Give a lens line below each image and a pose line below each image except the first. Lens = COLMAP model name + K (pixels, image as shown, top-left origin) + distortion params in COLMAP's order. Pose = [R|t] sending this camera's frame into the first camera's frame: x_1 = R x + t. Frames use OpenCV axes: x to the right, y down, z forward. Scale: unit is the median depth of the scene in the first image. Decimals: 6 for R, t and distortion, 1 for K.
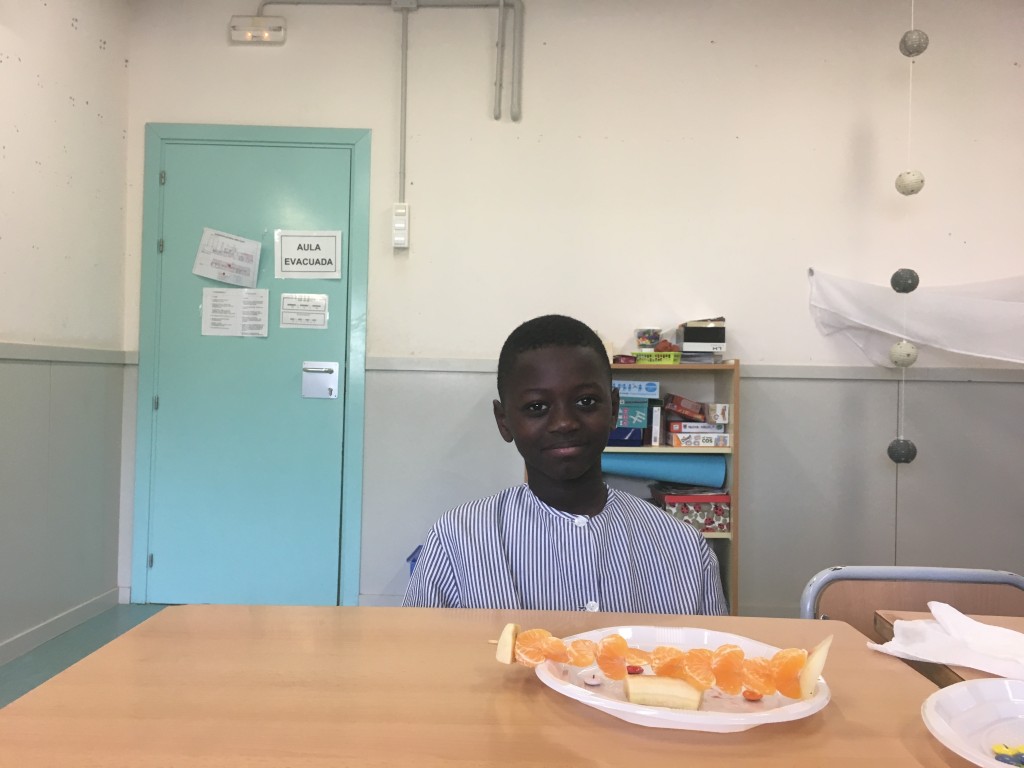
lens RADIAL K [[867.3, 0, 504.5], [0, 867.3, 386.0], [0, 0, 1]] dist [0.080752, -0.124582]
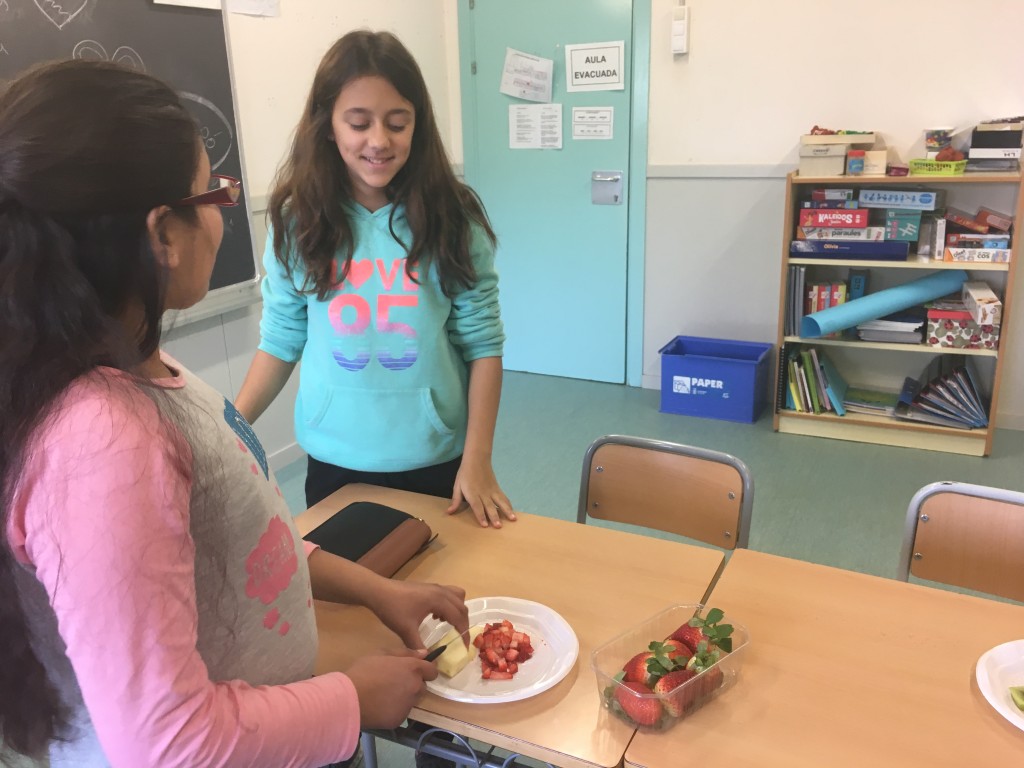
lens RADIAL K [[867.3, 0, 505.0], [0, 867.3, 385.9], [0, 0, 1]] dist [0.080752, -0.124582]
pose [[0.905688, 0.082050, -0.415929, 0.165703], [0.051032, 0.952859, 0.299092, -0.113737], [0.420862, -0.292110, 0.858806, -0.088263]]
